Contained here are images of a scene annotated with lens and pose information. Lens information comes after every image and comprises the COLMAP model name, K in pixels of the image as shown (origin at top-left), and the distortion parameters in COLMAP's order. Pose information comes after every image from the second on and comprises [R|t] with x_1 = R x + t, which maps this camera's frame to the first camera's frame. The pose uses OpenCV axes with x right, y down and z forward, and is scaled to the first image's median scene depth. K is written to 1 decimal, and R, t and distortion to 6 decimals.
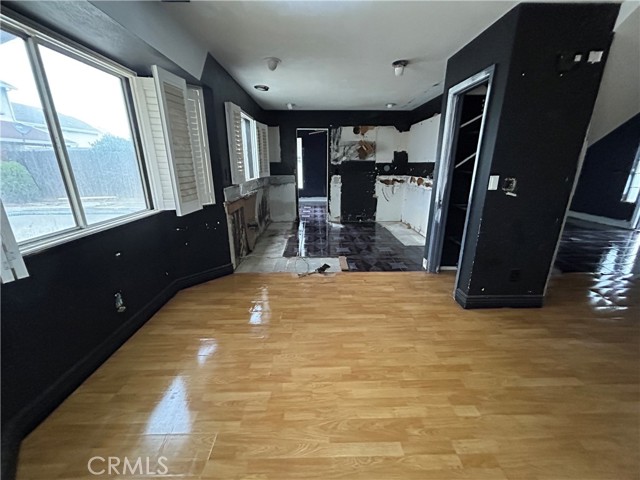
lens RADIAL K [[257.6, 0, 319.7], [0, 257.6, 239.1], [0, 0, 1]] dist [-0.001539, 0.000660]
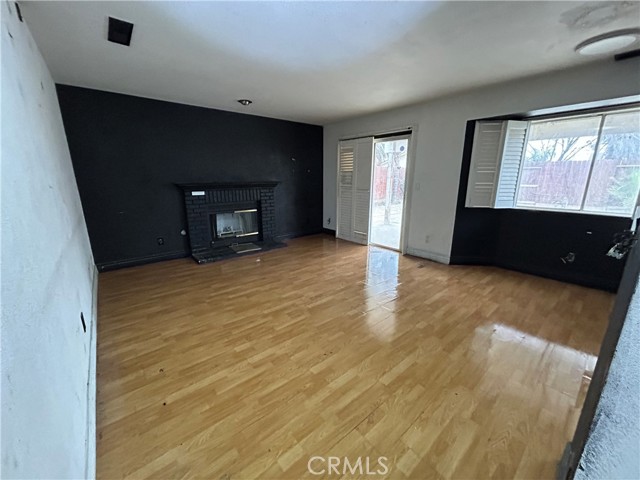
lens RADIAL K [[257.6, 0, 319.7], [0, 257.6, 239.1], [0, 0, 1]] dist [-0.001539, 0.000660]
pose [[-0.778600, 0.149250, -0.609513, 0.515087], [-0.178885, 0.878213, 0.443556, -0.108708], [0.601483, 0.454386, -0.657078, 0.370958]]
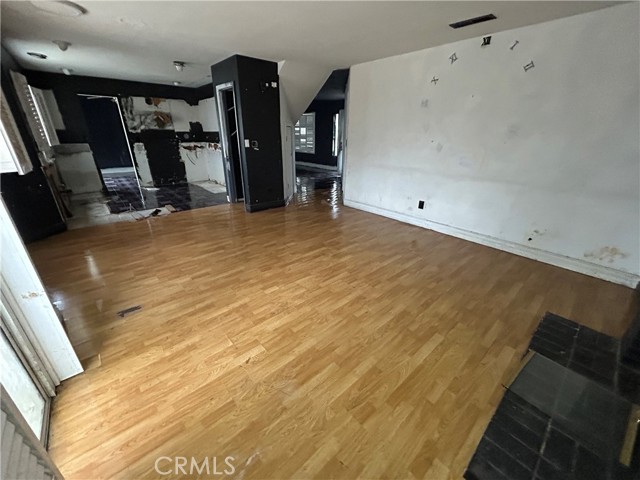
lens RADIAL K [[257.6, 0, 319.7], [0, 257.6, 239.1], [0, 0, 1]] dist [-0.001539, 0.000660]
pose [[0.765688, -0.237669, 0.597691, -0.098604], [0.170773, 0.970997, 0.167338, 0.099335], [-0.620127, -0.026059, 0.784068, -0.352458]]
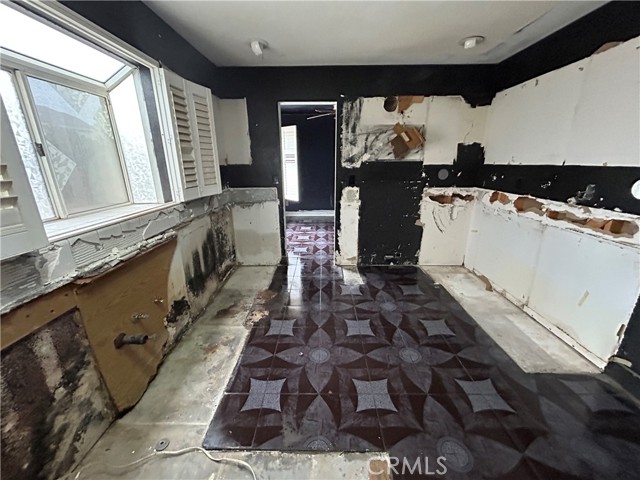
lens RADIAL K [[257.6, 0, 319.7], [0, 257.6, 239.1], [0, 0, 1]] dist [-0.001539, 0.000660]
pose [[0.999505, 0.005506, -0.030974, 0.014819], [-0.005221, 0.999943, 0.009273, -0.144861], [0.031024, -0.009106, 0.999477, 0.453679]]
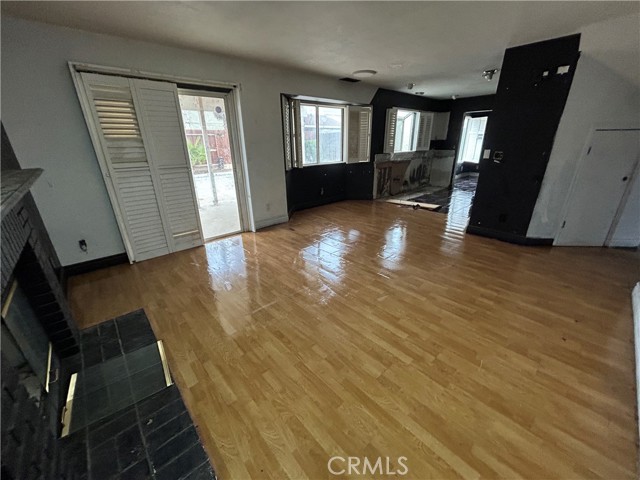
lens RADIAL K [[257.6, 0, 319.7], [0, 257.6, 239.1], [0, 0, 1]] dist [-0.001539, 0.000660]
pose [[0.656411, 0.266351, -0.705820, 0.490367], [-0.205247, 0.963360, 0.172659, 0.094595], [0.725947, 0.031532, 0.687028, -0.350548]]
